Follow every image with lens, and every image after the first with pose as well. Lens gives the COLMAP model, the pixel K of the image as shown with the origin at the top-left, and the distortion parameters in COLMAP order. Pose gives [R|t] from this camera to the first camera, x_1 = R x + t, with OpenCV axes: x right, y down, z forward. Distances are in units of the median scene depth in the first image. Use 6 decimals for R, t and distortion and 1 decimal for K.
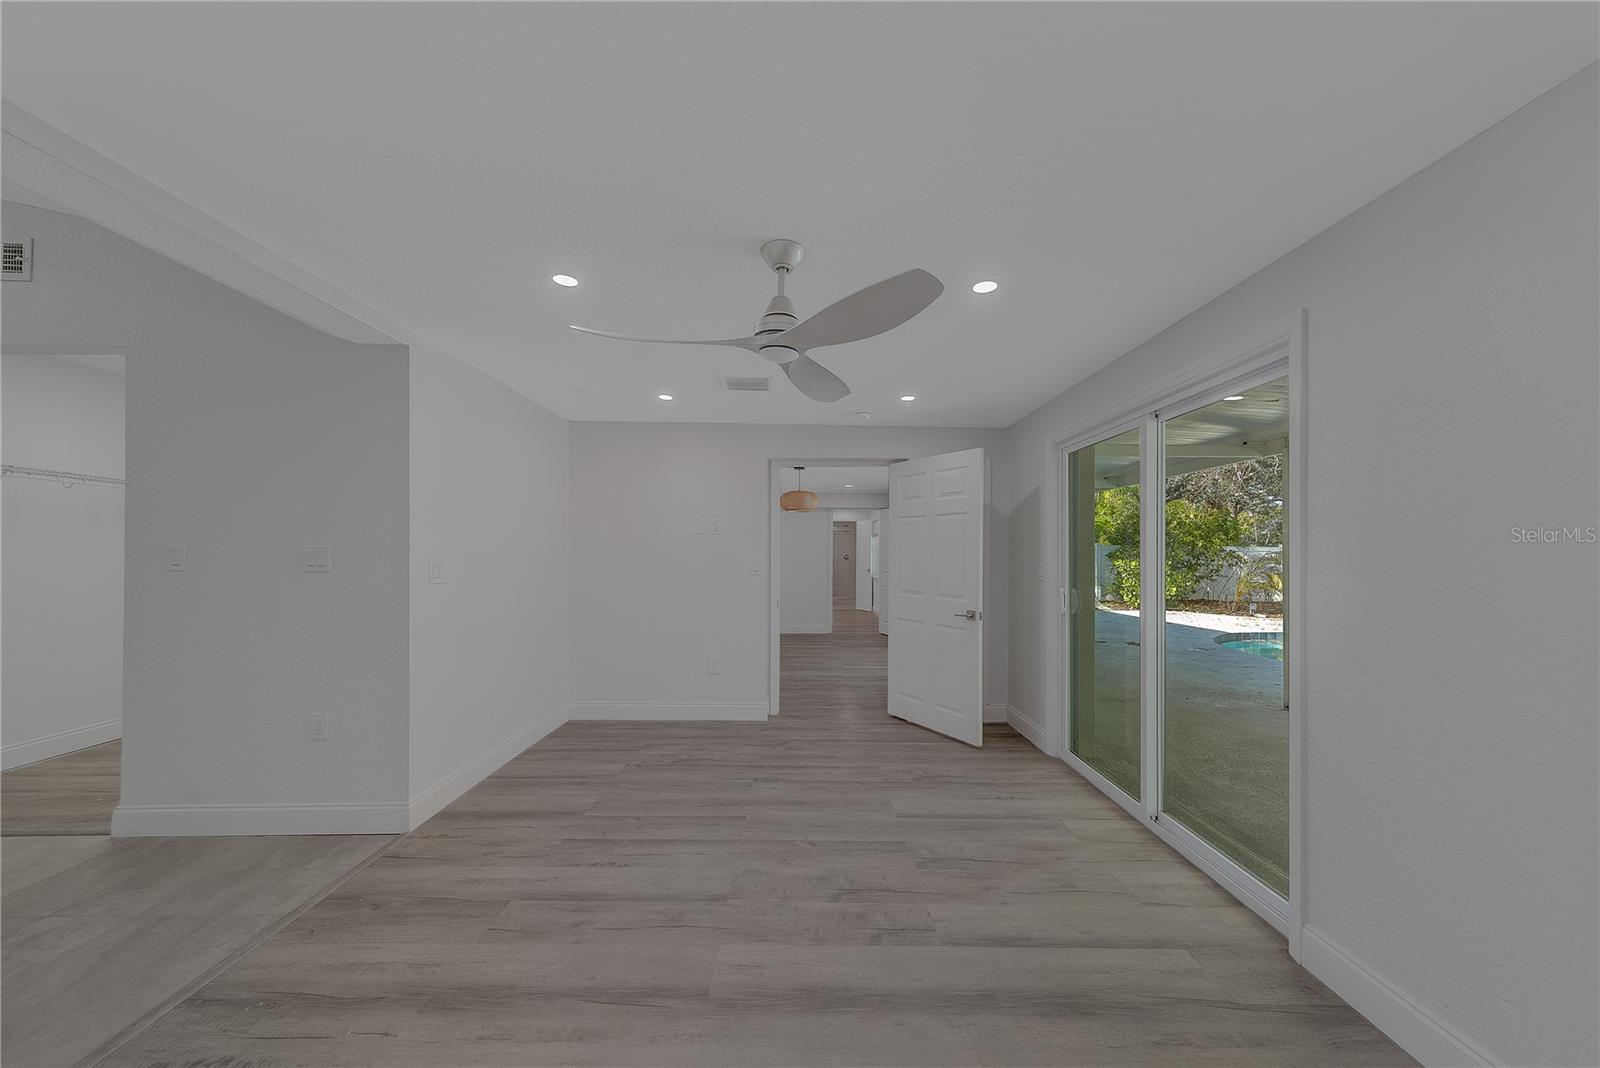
lens RADIAL K [[591.0, 0, 804.5], [0, 591.0, 536.7], [0, 0, 1]] dist [0.001523, 0.000149]
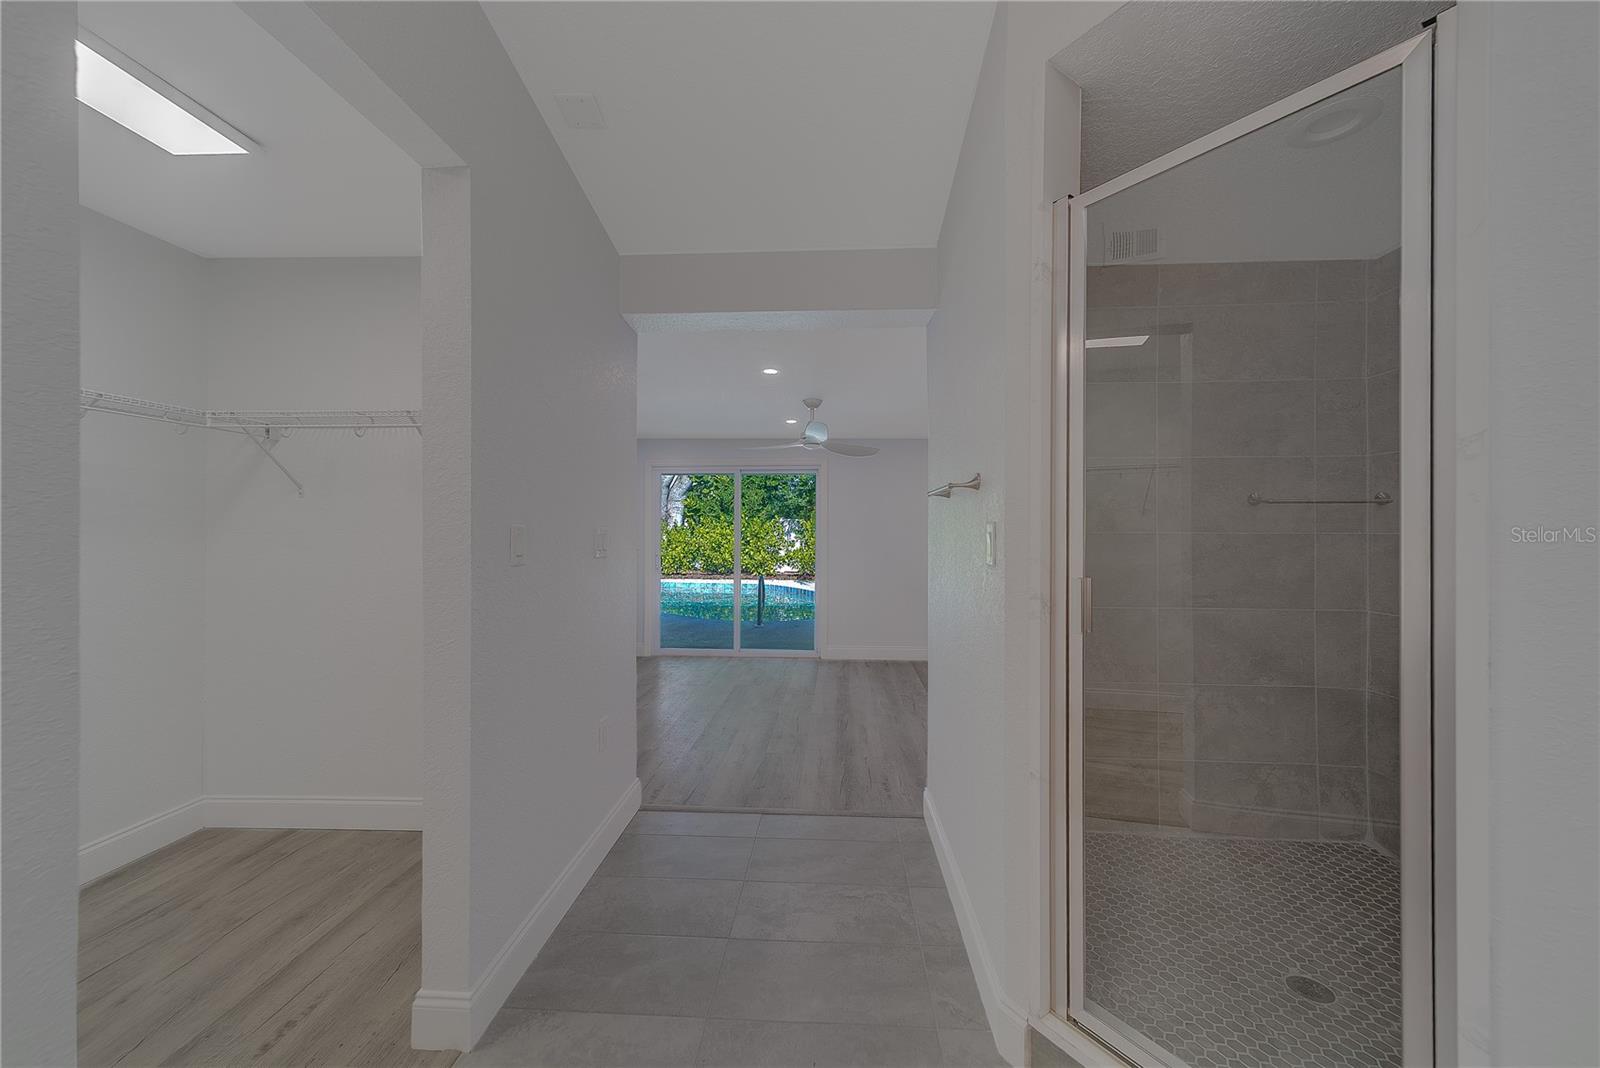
lens RADIAL K [[591.0, 0, 804.5], [0, 591.0, 536.7], [0, 0, 1]] dist [0.001523, 0.000149]
pose [[0.063517, -0.005618, 0.997965, -1.896156], [-0.025882, 0.999639, 0.007275, 0.012946], [-0.997645, -0.026291, 0.063349, 0.732677]]
